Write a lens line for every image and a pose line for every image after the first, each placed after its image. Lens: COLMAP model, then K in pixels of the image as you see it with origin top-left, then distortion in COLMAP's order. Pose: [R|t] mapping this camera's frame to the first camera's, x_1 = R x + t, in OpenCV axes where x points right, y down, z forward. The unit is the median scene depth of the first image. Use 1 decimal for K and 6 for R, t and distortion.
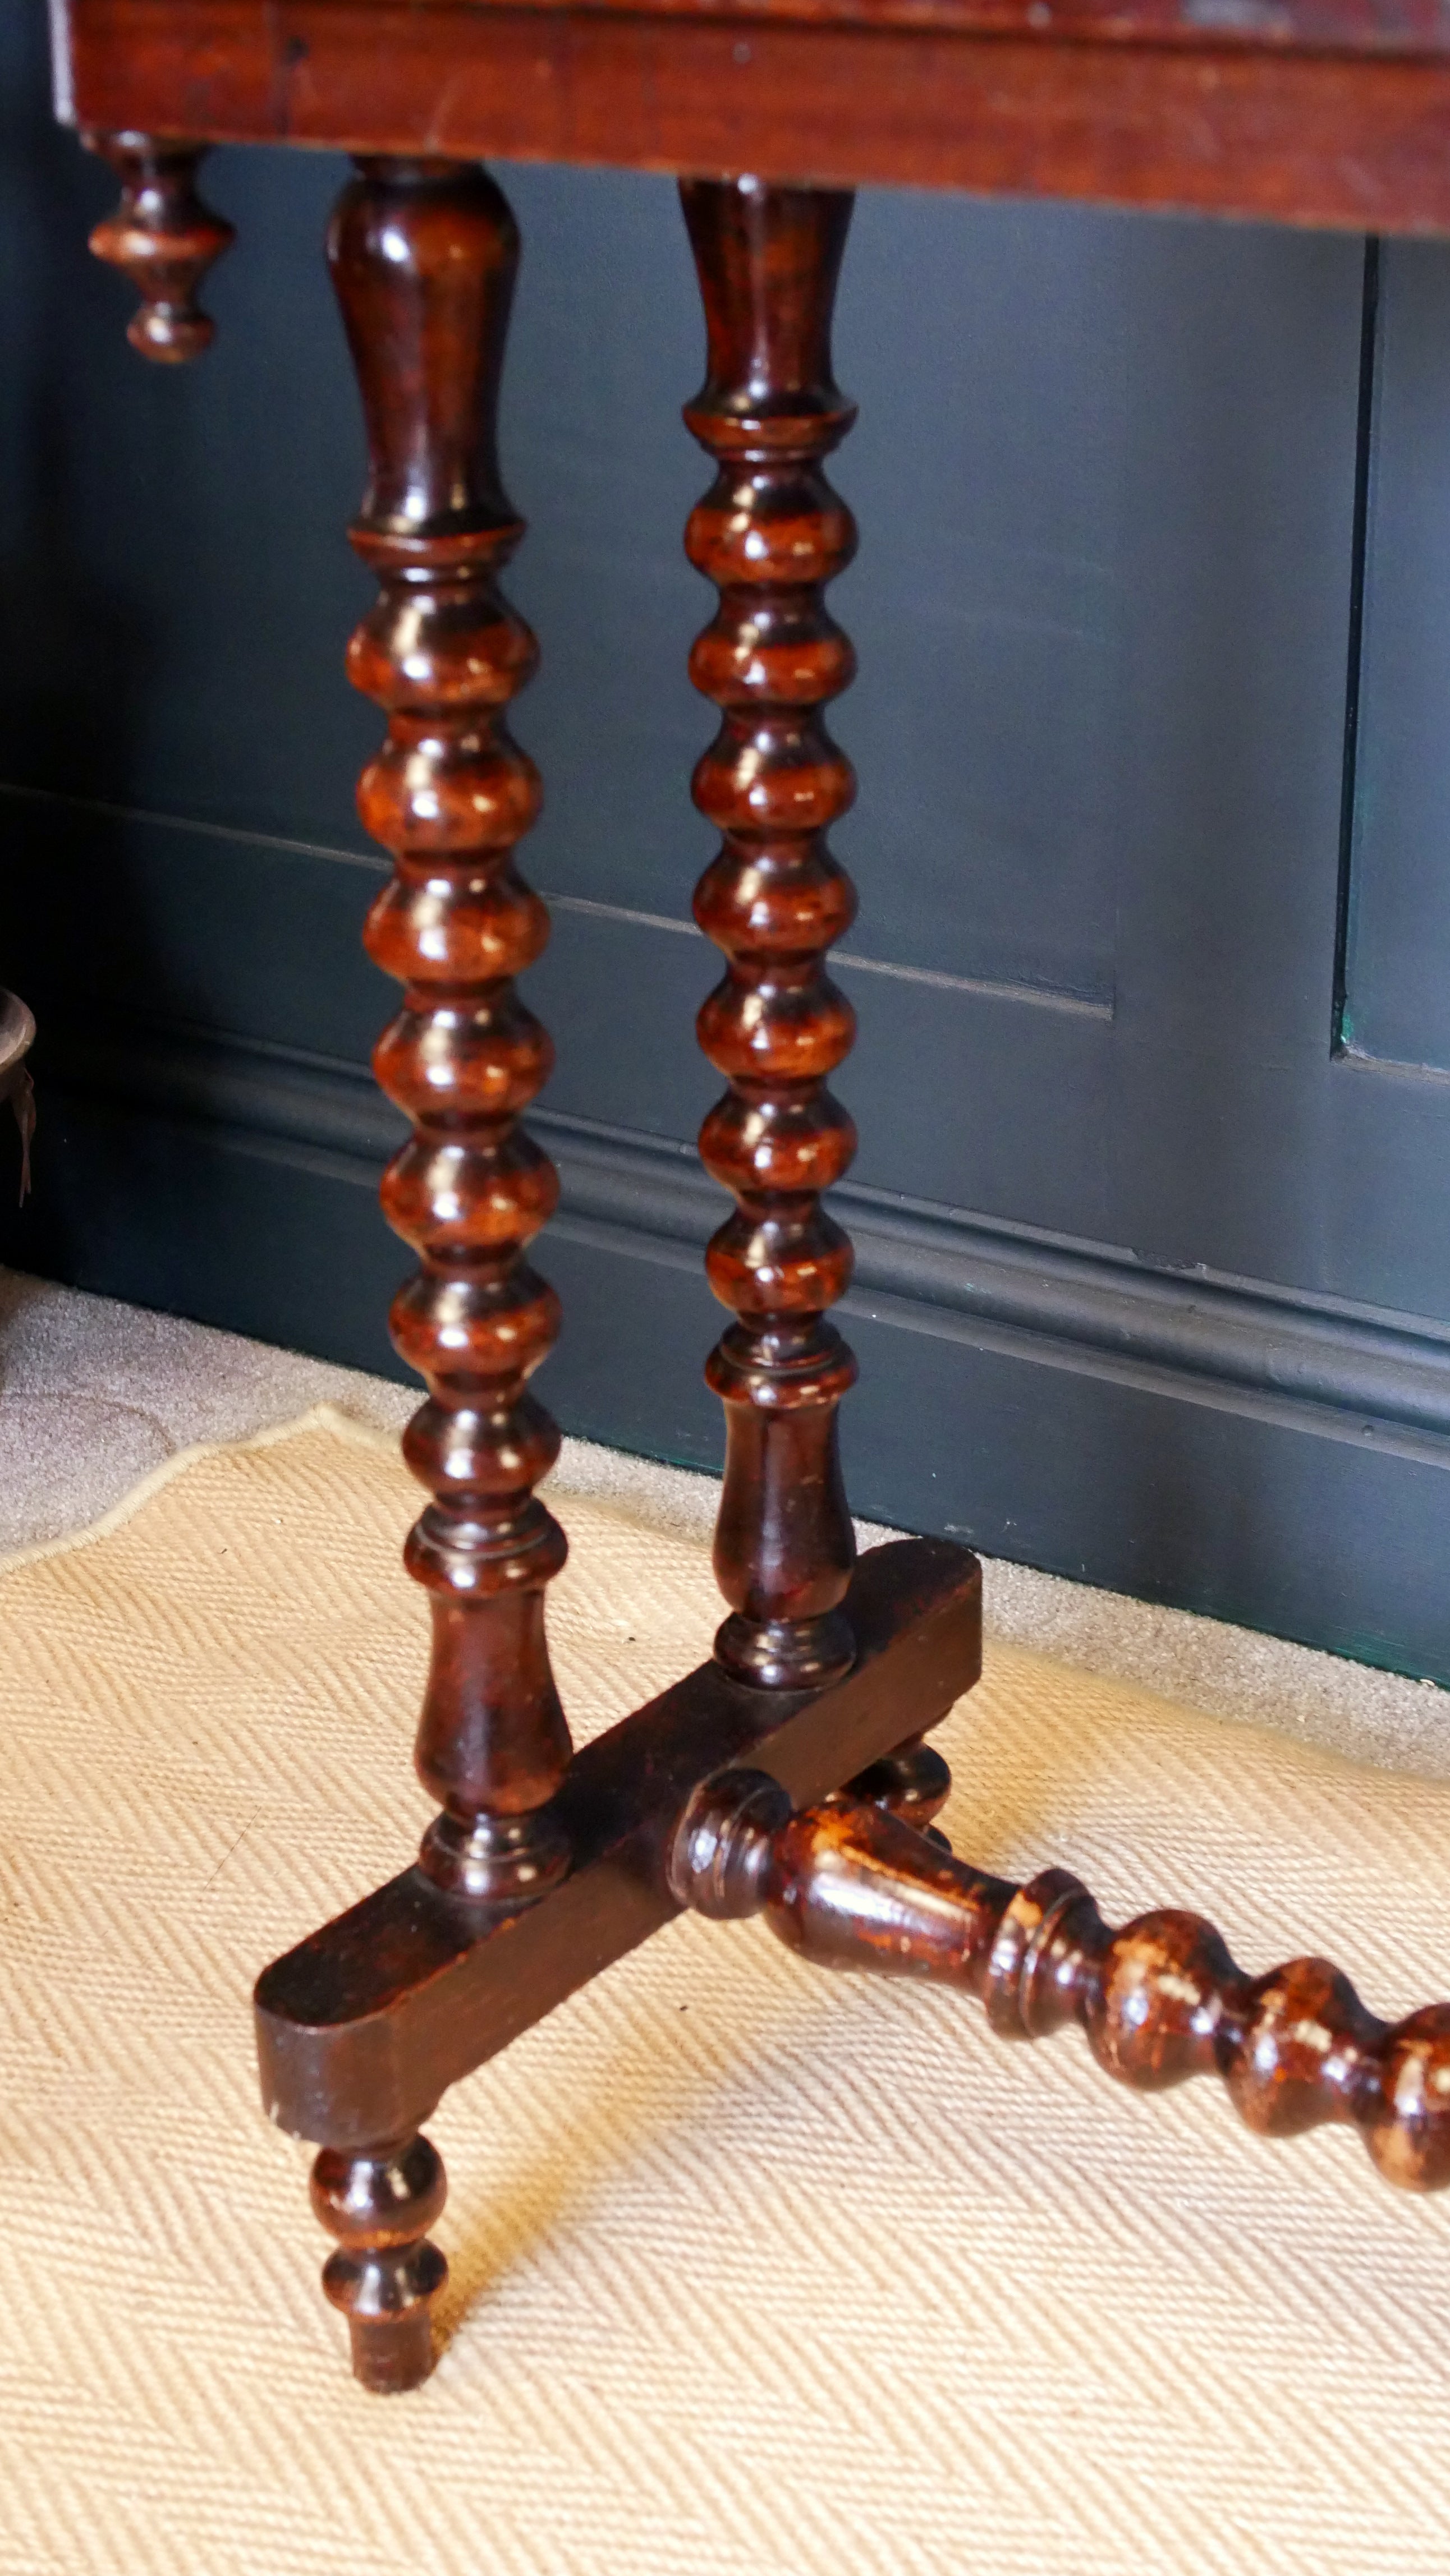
lens RADIAL K [[3888.1, 0, 725.0], [0, 3888.1, 1288.0], [0, 0, 1]] dist [-0.082614, -0.008157]
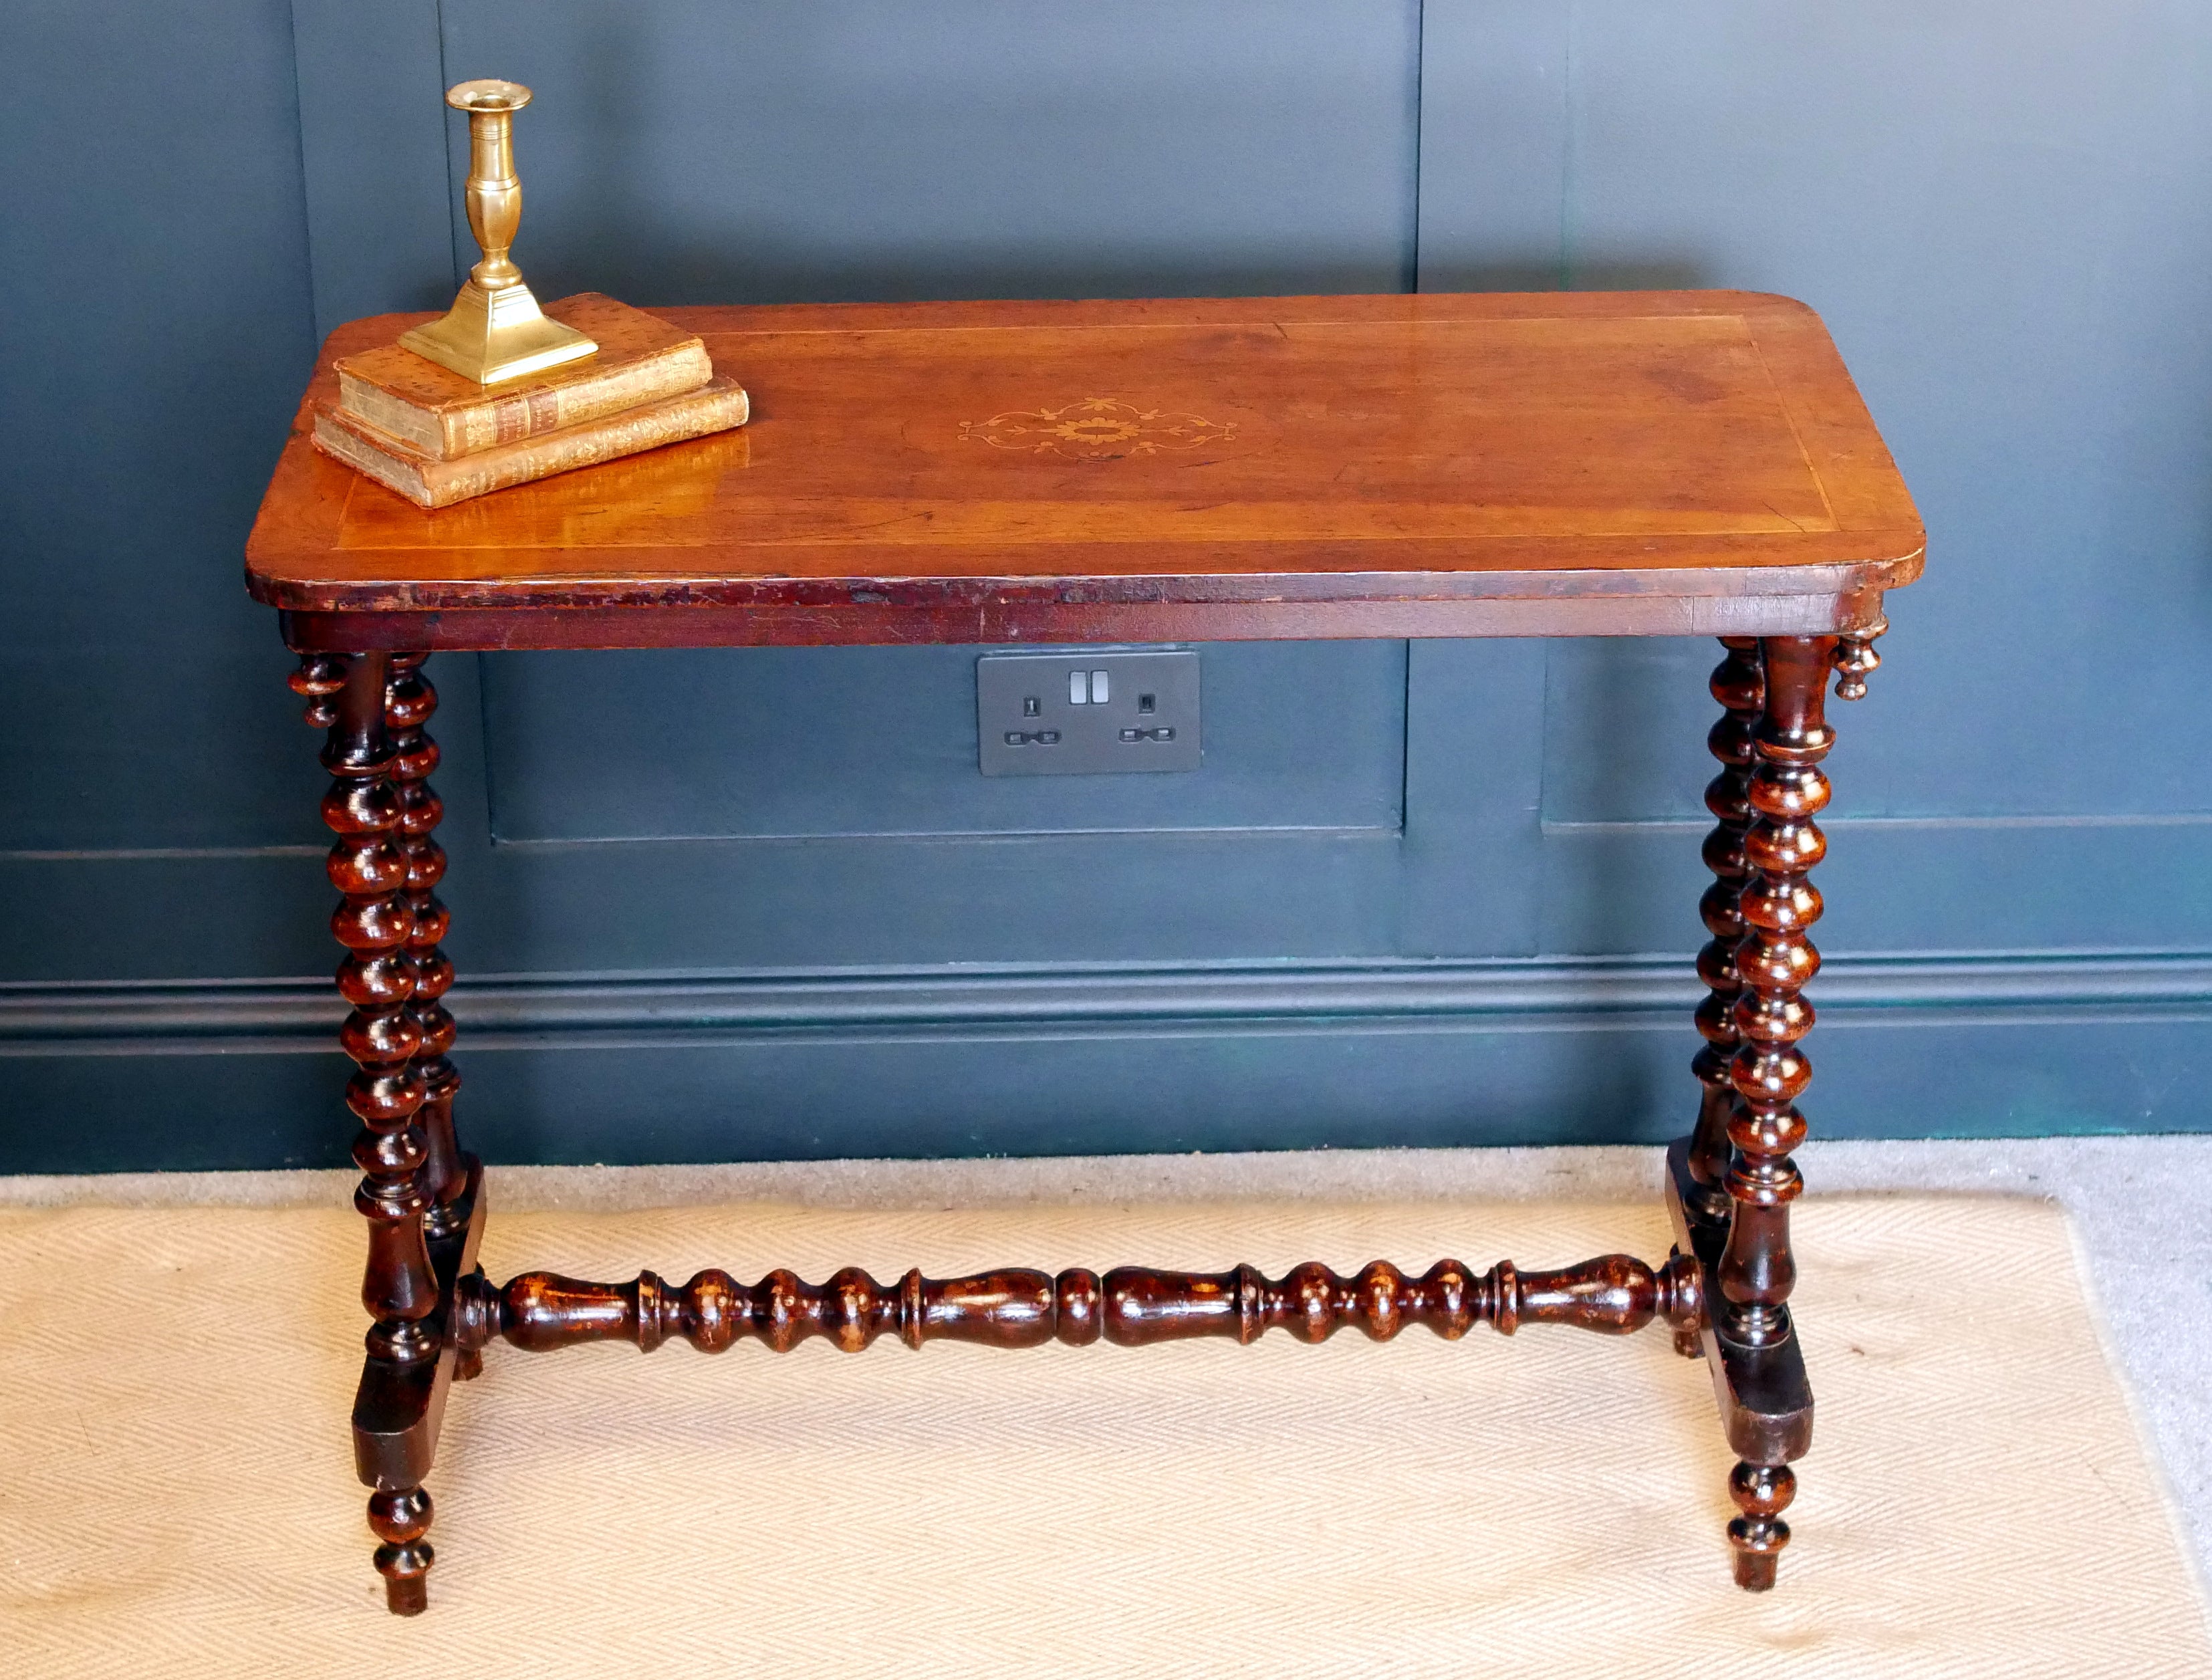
lens RADIAL K [[4656.1, 0, 1106.0], [0, 4656.1, 840.0], [0, 0, 1]] dist [0.003203, -0.055165]
pose [[0.808688, -0.237778, 0.538039, -1.041412], [0.225681, 0.970081, 0.089507, -0.255783], [-0.543224, 0.049042, 0.838154, -1.318218]]
